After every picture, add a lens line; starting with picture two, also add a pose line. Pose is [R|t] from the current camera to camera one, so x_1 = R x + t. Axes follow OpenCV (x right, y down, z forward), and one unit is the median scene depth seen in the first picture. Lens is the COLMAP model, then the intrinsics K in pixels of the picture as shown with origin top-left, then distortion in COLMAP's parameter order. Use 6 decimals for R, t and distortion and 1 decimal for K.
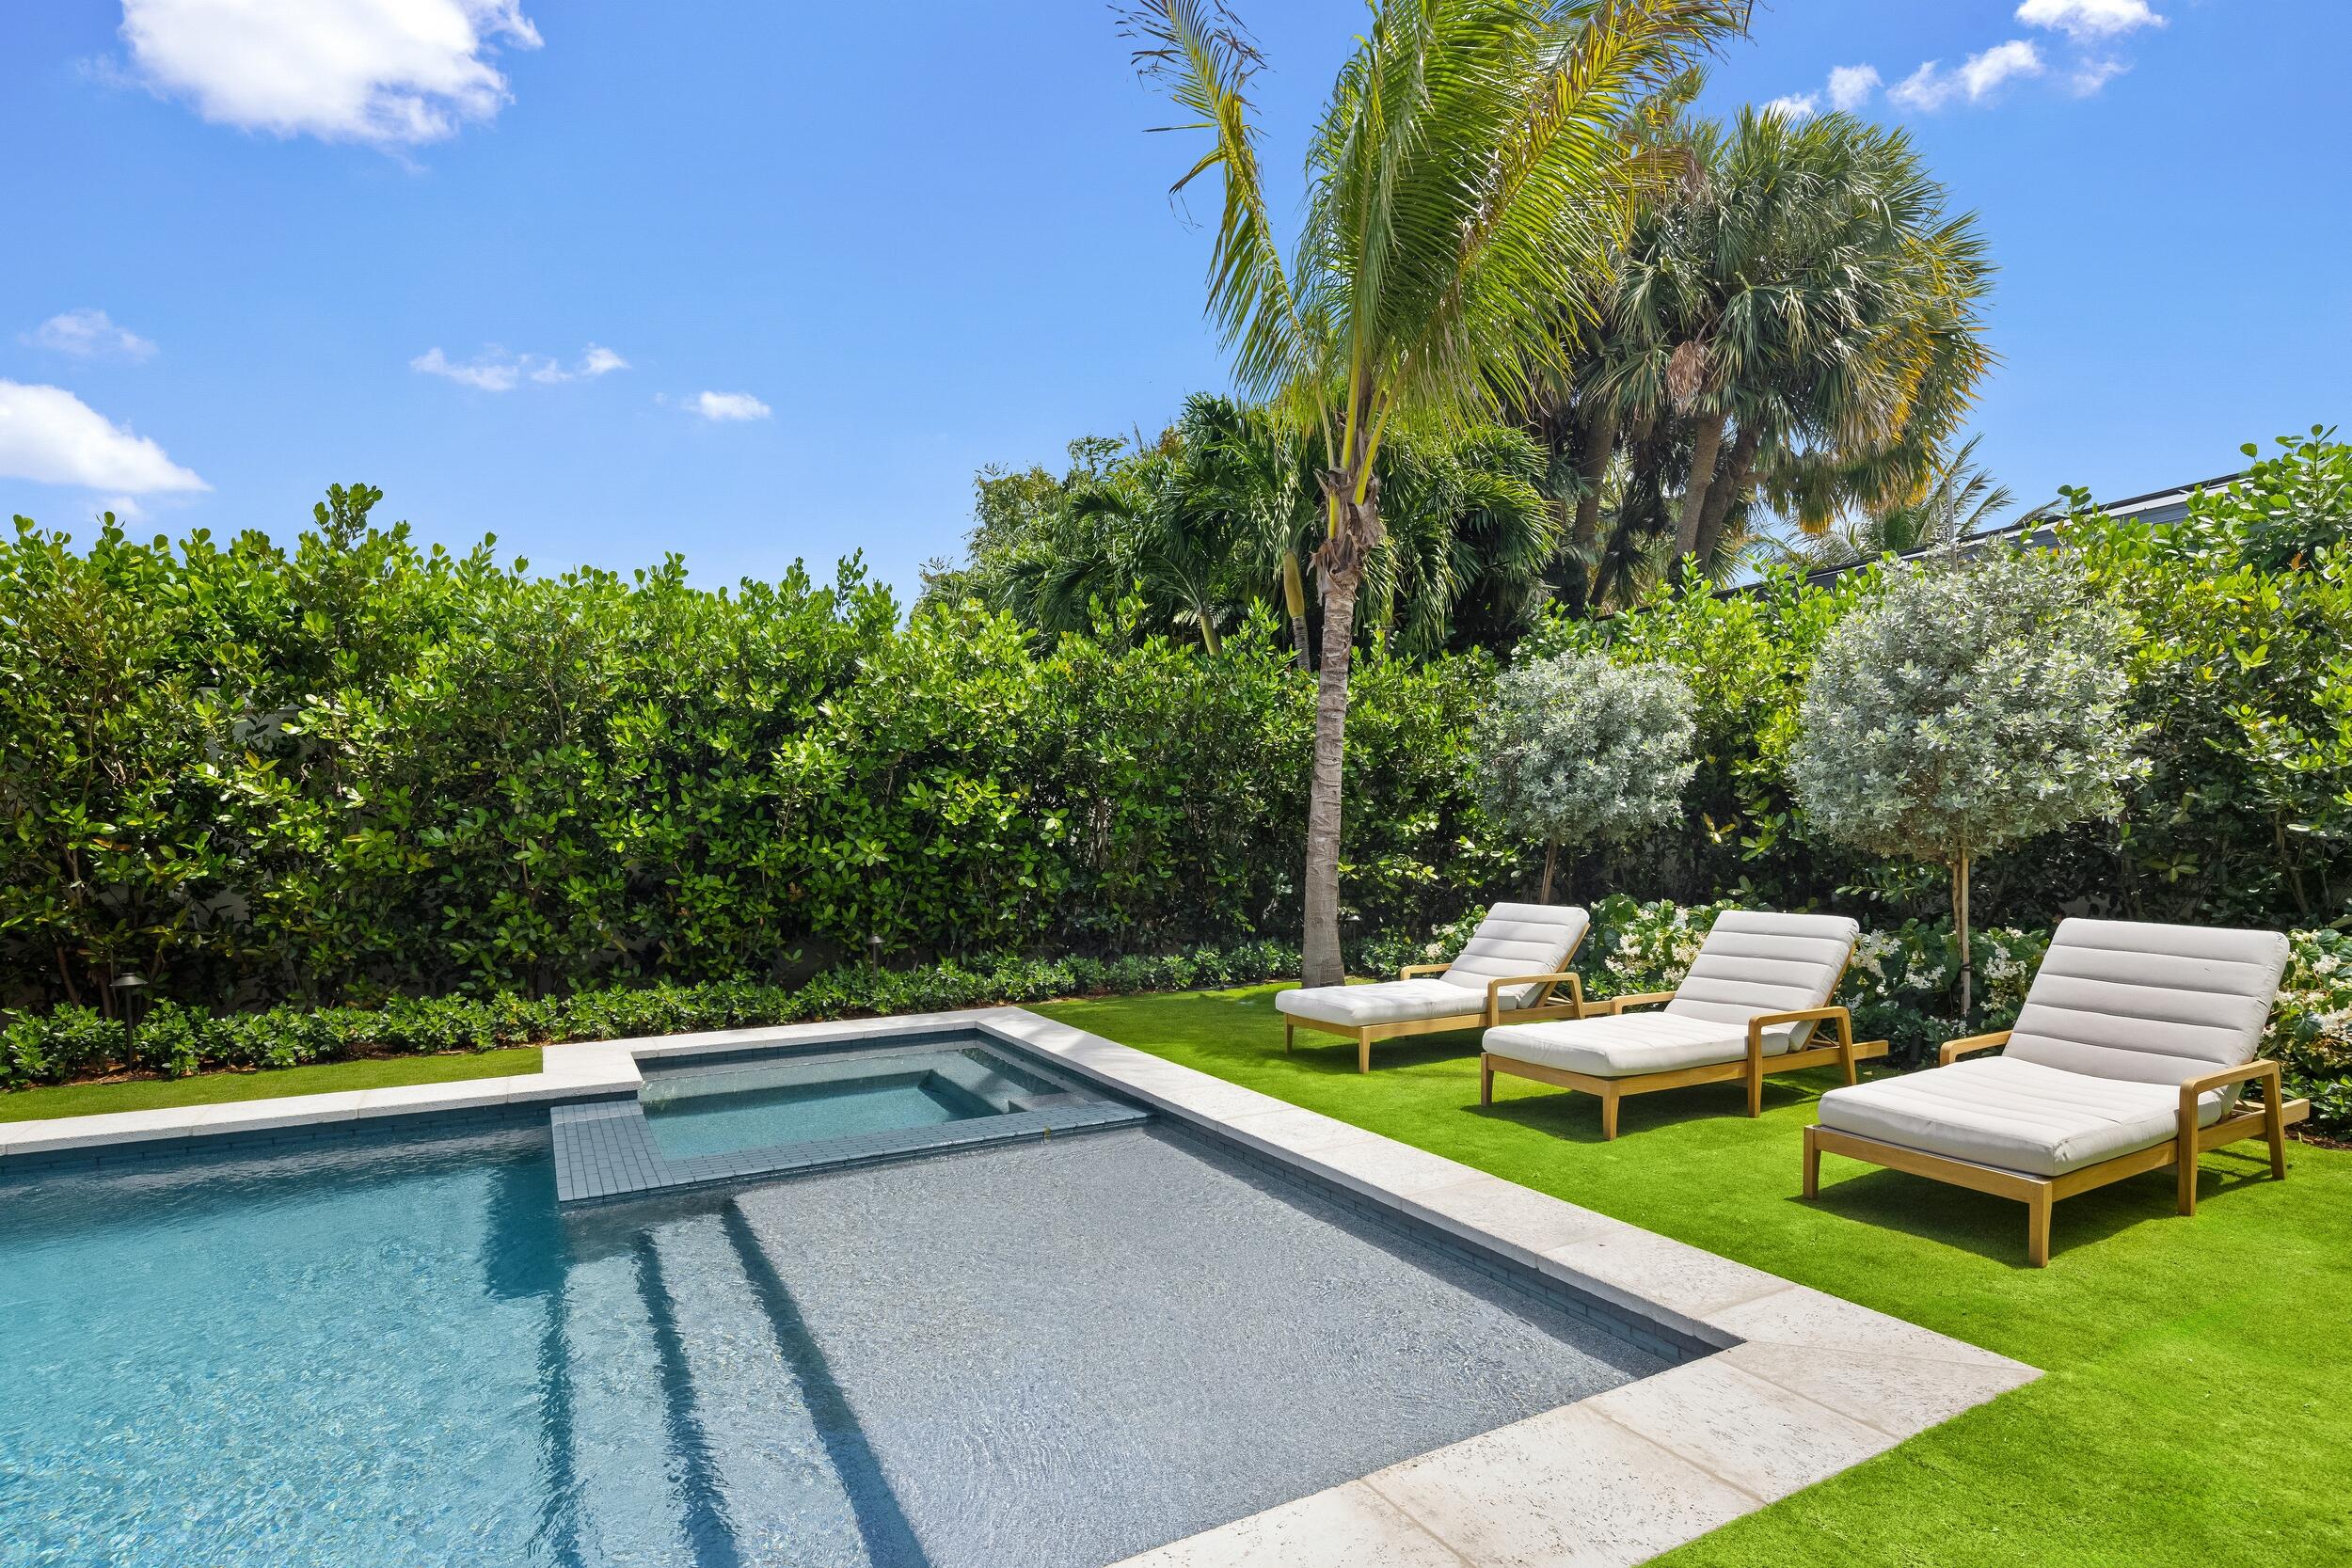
lens RADIAL K [[1140.0, 0, 1169.5], [0, 1140.0, 839.2], [0, 0, 1]] dist [-0.000151, -0.000095]
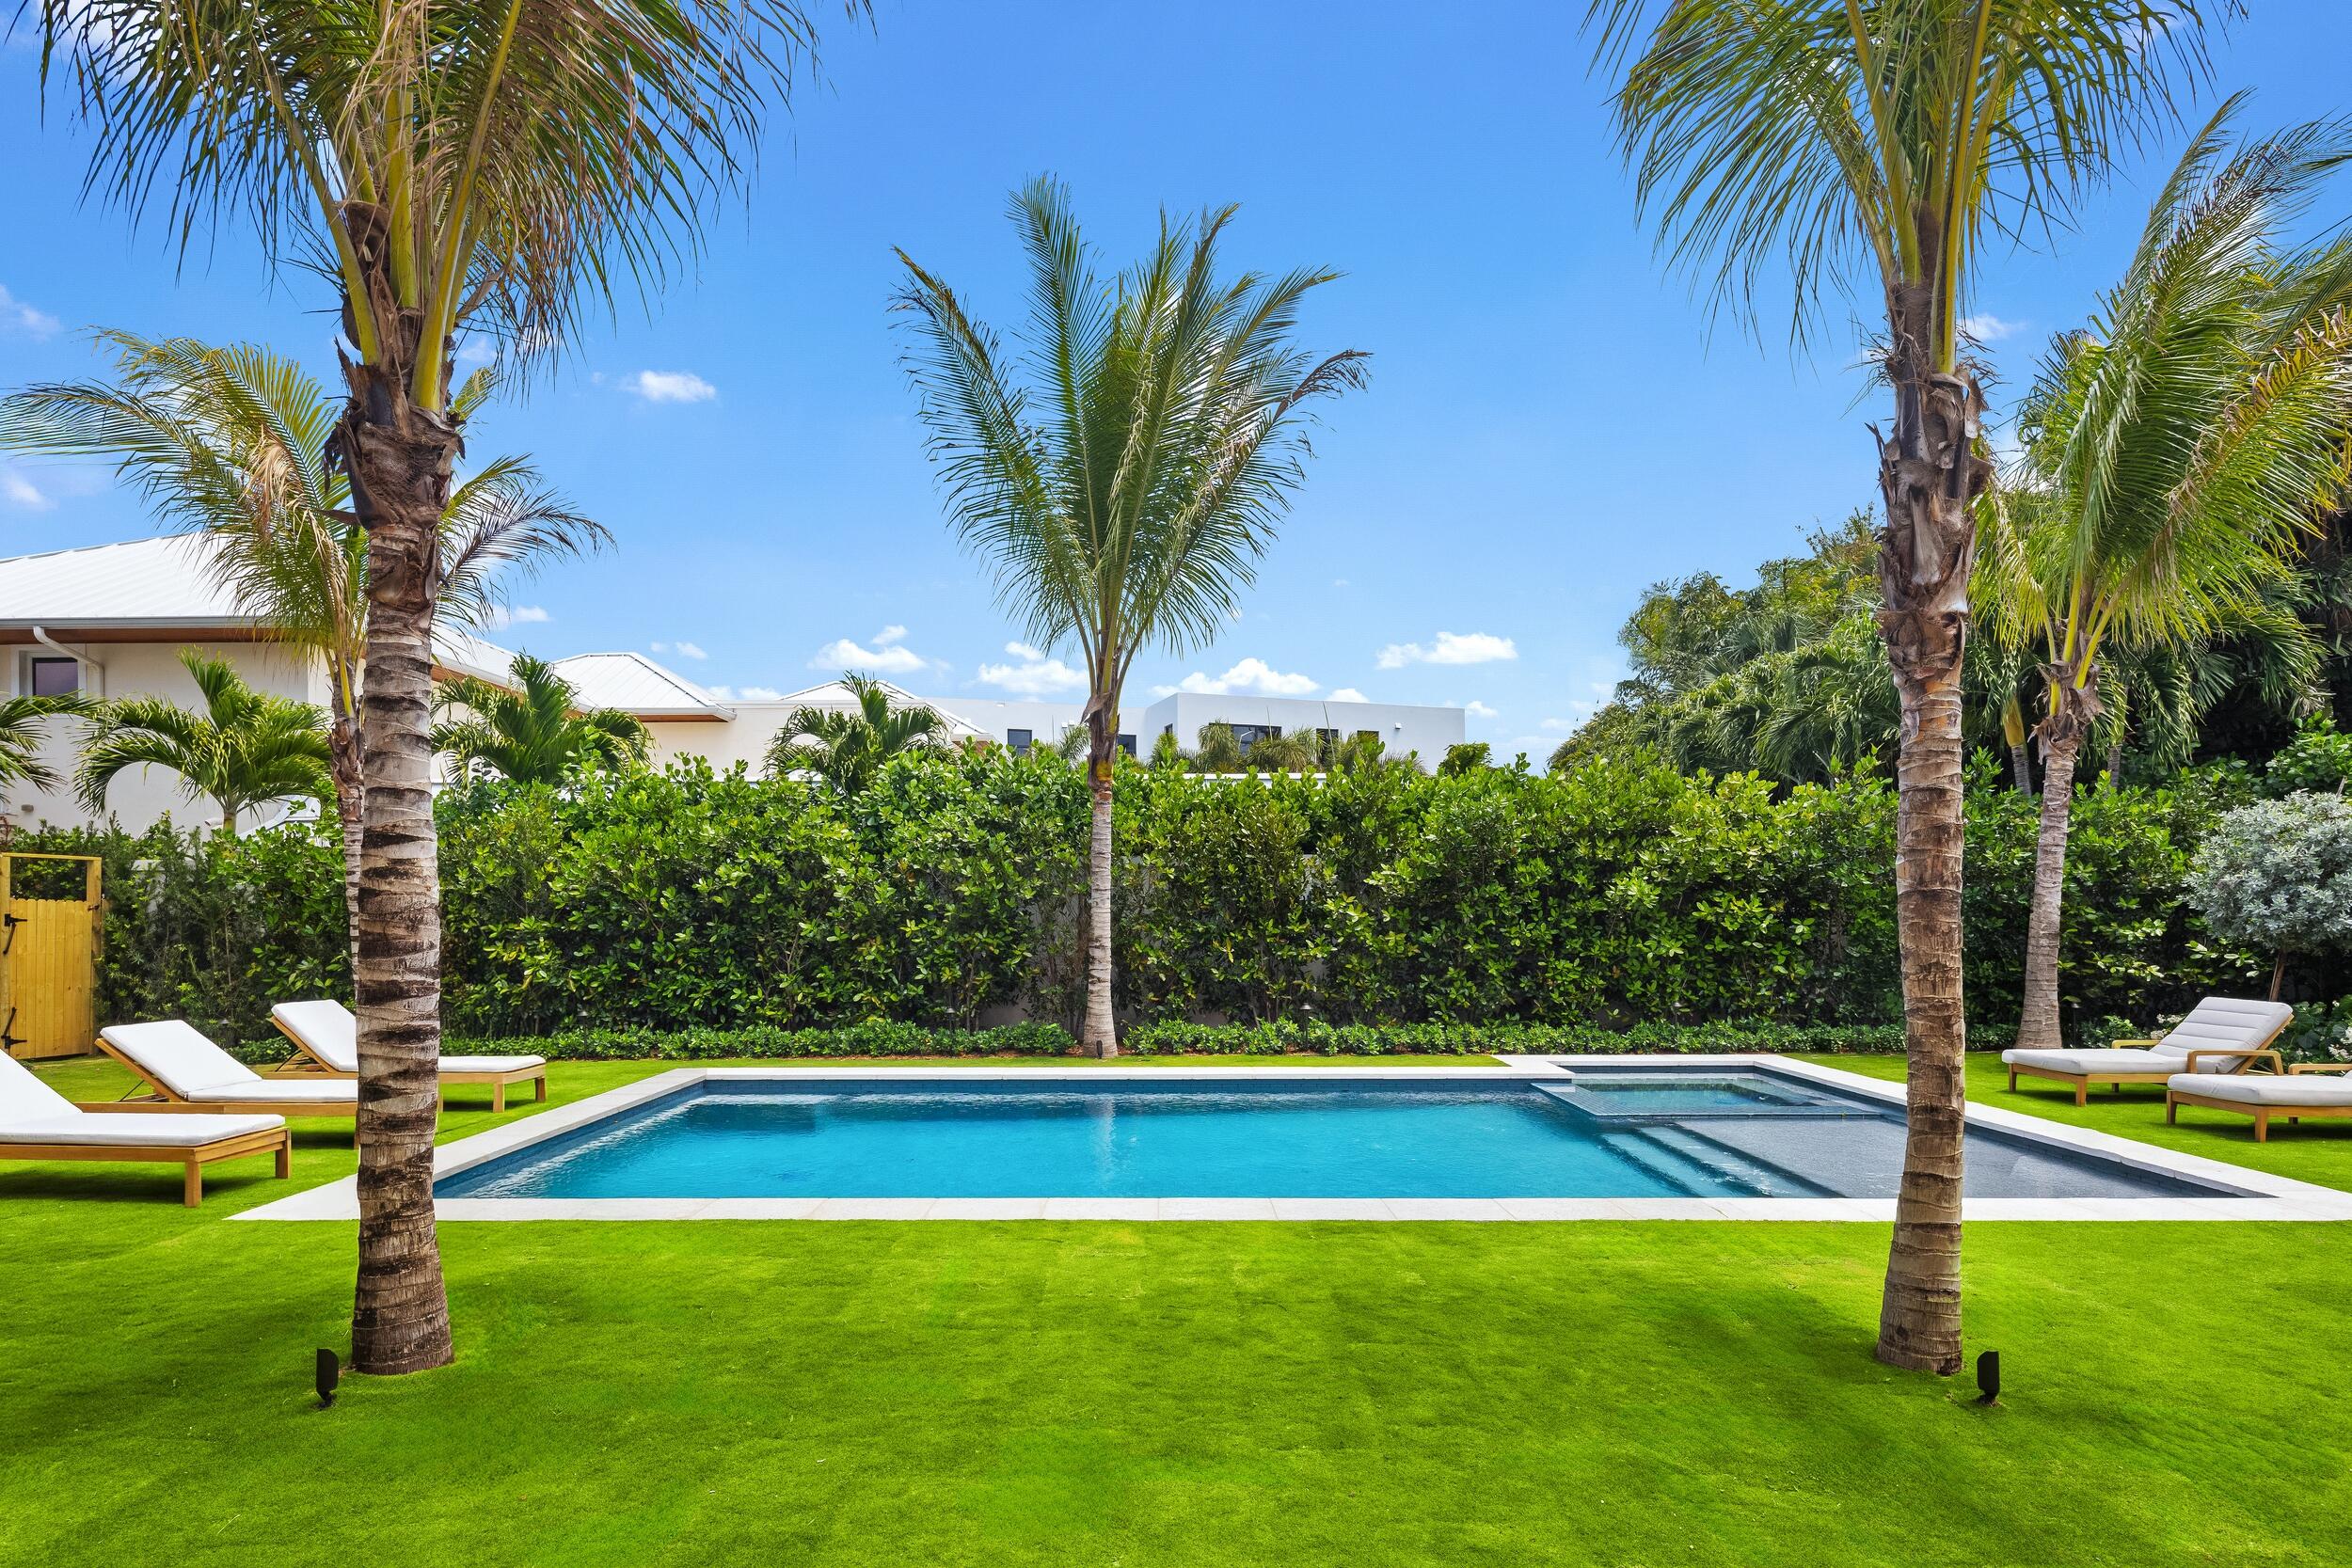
lens RADIAL K [[1167.0, 0, 1120.9], [0, 1167.0, 916.6], [0, 0, 1]] dist [-0.001831, -0.001900]
pose [[0.859714, 0.006457, -0.510735, -0.096179], [-0.004595, 0.999977, 0.004907, -0.034114], [0.510755, -0.001872, 0.859724, -0.717829]]
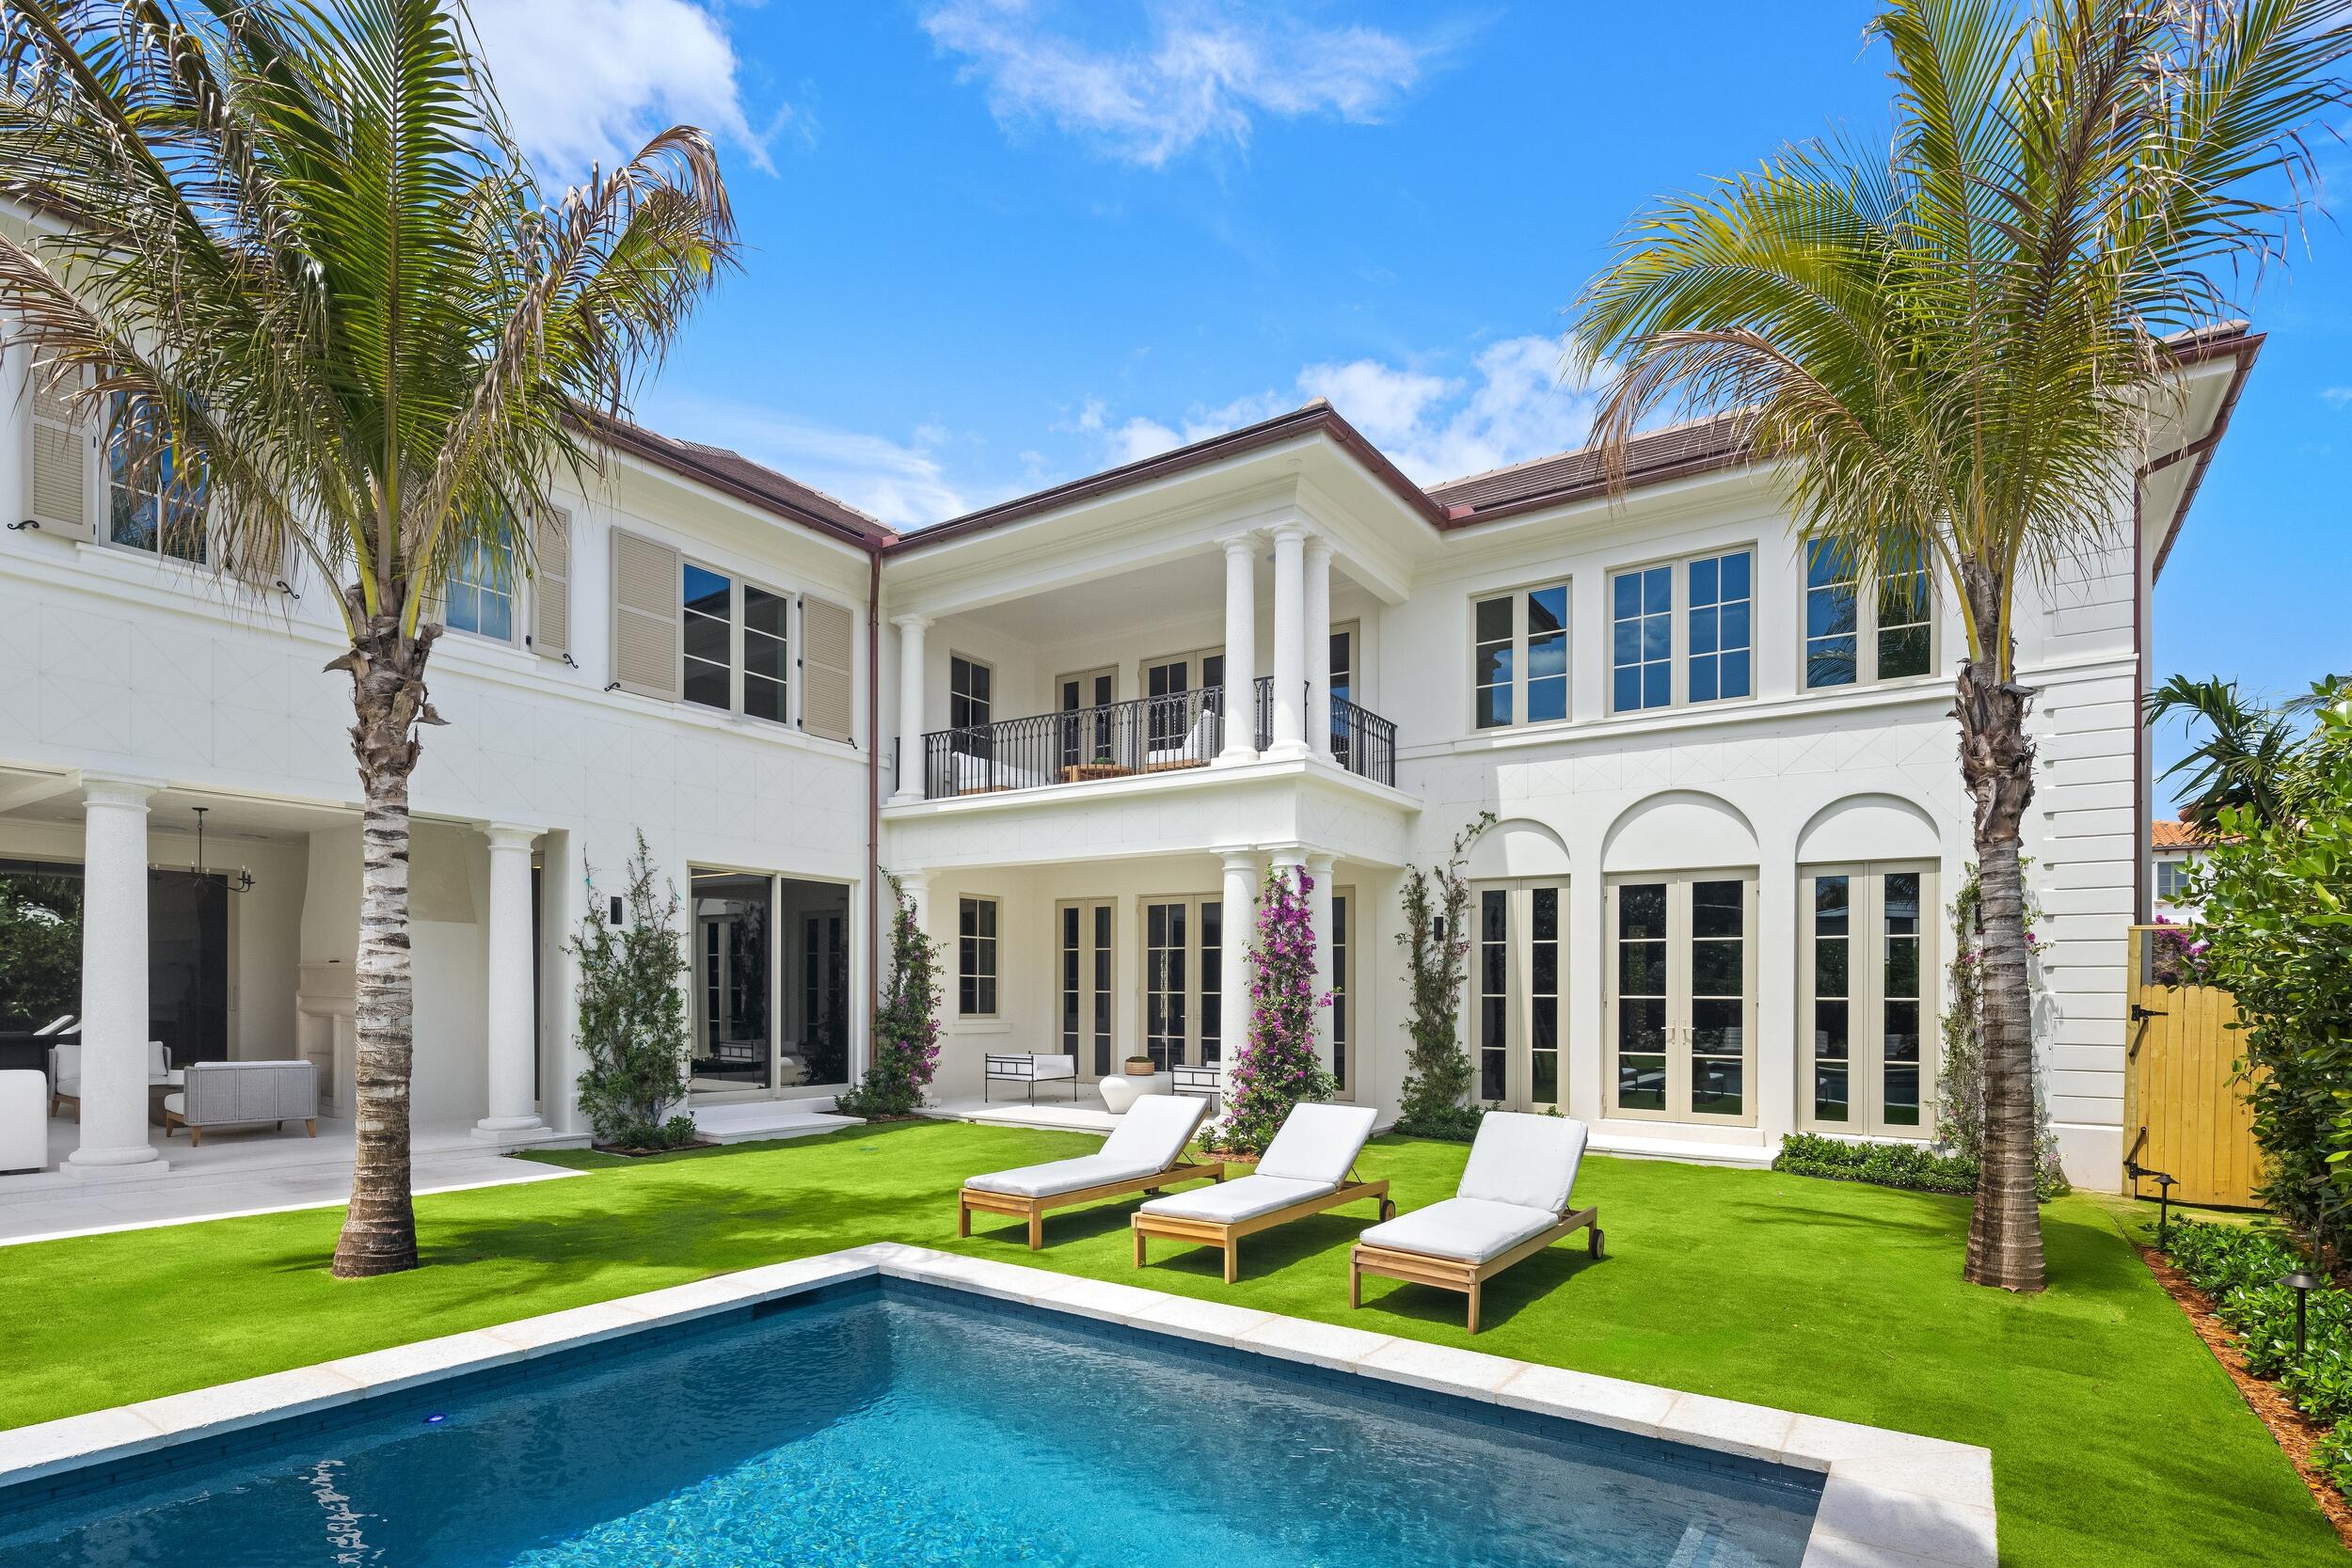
lens RADIAL K [[1159.7, 0, 1176.1], [0, 1159.7, 1006.9], [0, 0, 1]] dist [-0.002991, -0.001292]
pose [[-0.894200, -0.002860, -0.447659, -0.774057], [-0.010868, 0.999824, 0.015320, -0.028432], [0.447536, 0.018564, -0.894073, 0.527297]]
